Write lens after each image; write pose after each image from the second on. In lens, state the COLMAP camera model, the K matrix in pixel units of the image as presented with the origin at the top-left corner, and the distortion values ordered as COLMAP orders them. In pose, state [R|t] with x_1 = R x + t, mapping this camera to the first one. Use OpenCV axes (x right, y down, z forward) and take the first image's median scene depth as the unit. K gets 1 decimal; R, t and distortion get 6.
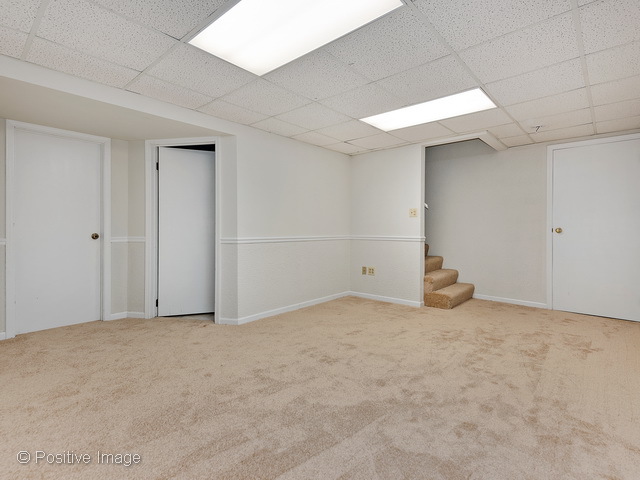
lens RADIAL K [[314.3, 0, 320.9], [0, 314.3, 228.4], [0, 0, 1]] dist [0.001512, 0.000153]
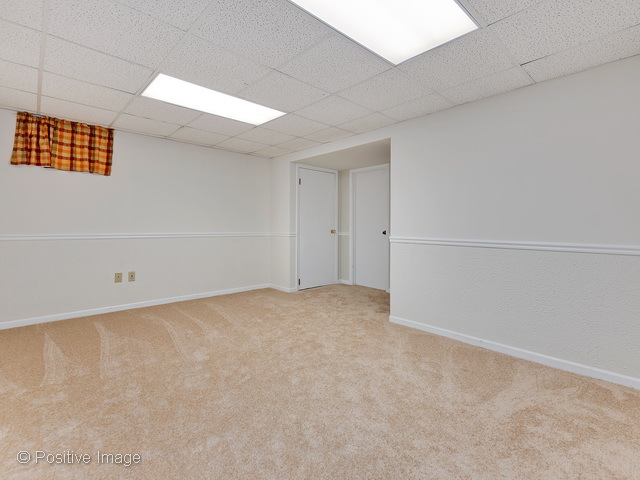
lens RADIAL K [[314.3, 0, 320.9], [0, 314.3, 228.4], [0, 0, 1]] dist [0.001512, 0.000153]
pose [[-0.110883, 0.007842, -0.993802, 0.901885], [-0.003425, 0.999960, 0.008273, -0.002874], [0.993828, 0.004321, -0.110852, 1.028011]]
